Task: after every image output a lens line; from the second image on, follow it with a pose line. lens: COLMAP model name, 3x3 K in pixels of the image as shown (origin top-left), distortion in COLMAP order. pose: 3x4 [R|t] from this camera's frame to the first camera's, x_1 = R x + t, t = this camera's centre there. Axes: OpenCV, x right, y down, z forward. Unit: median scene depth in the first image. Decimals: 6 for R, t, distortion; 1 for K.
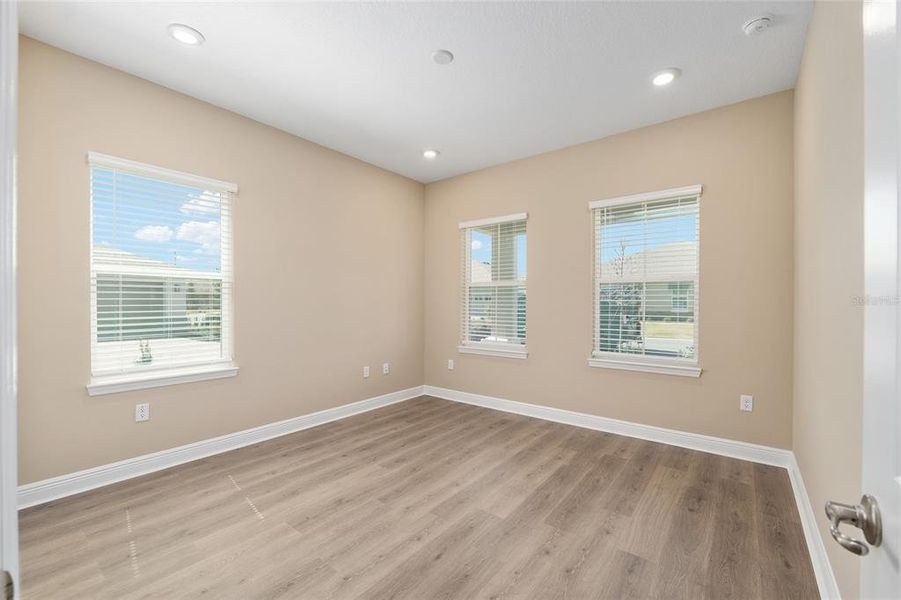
lens RADIAL K [[369.2, 0, 449.6], [0, 369.2, 304.7], [0, 0, 1]] dist [-0.002383, -0.000288]
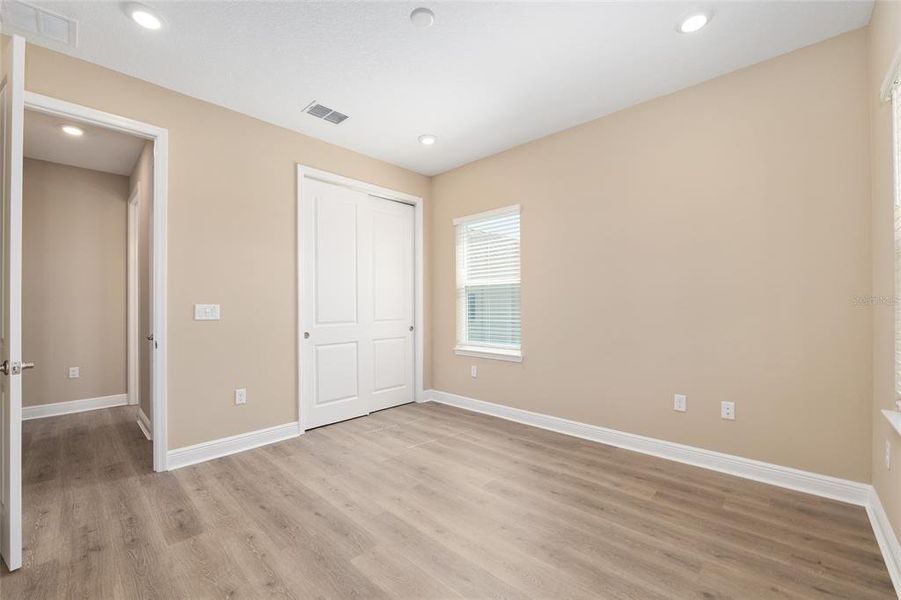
lens RADIAL K [[369.2, 0, 449.6], [0, 369.2, 304.7], [0, 0, 1]] dist [-0.002383, -0.000288]
pose [[-0.084403, -0.003396, -0.996426, 0.668713], [0.002856, 0.999989, -0.003650, 0.009661], [0.996428, -0.003154, -0.084392, 0.912075]]
